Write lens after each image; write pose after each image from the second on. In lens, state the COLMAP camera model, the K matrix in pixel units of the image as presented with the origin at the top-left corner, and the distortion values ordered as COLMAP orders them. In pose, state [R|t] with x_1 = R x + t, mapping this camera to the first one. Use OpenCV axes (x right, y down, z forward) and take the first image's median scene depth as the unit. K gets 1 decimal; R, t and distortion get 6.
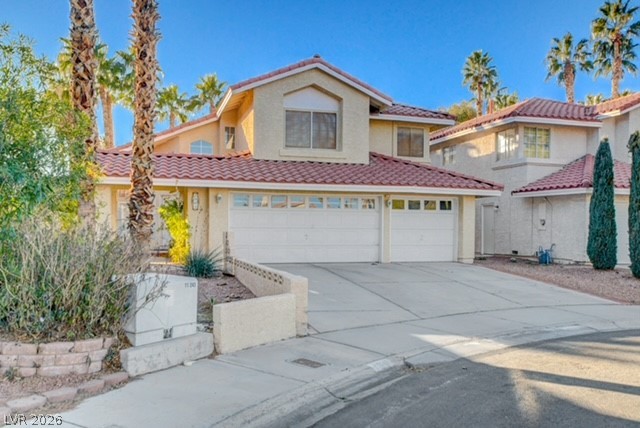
lens RADIAL K [[533.3, 0, 323.3], [0, 533.3, 218.3], [0, 0, 1]] dist [0.040796, -0.002002]
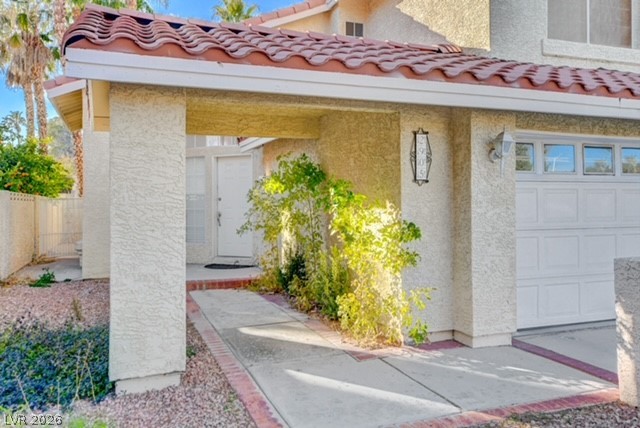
lens RADIAL K [[533.3, 0, 318.7], [0, 533.3, 210.0], [0, 0, 1]] dist [0.040796, -0.002002]
pose [[0.998667, -0.014267, 0.049606, -0.278773], [0.013039, 0.999603, 0.024986, -0.006365], [-0.049943, -0.024305, 0.998456, 0.575742]]
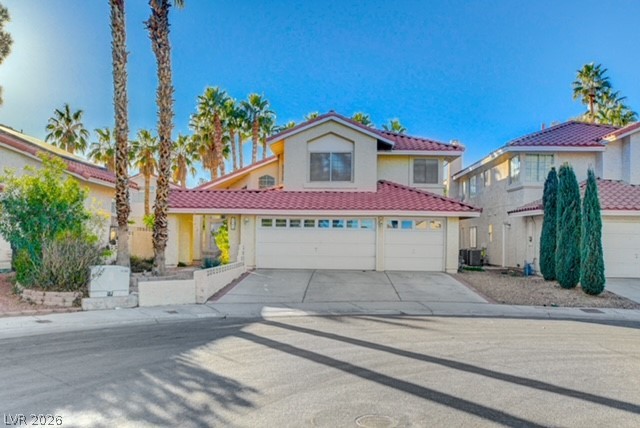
lens RADIAL K [[533.3, 0, 318.8], [0, 533.3, 213.1], [0, 0, 1]] dist [0.040796, -0.002002]
pose [[0.949571, -0.012661, -0.313298, 0.362481], [0.000836, 0.999283, -0.037849, -0.005404], [0.313552, 0.035678, 0.948900, -0.233387]]
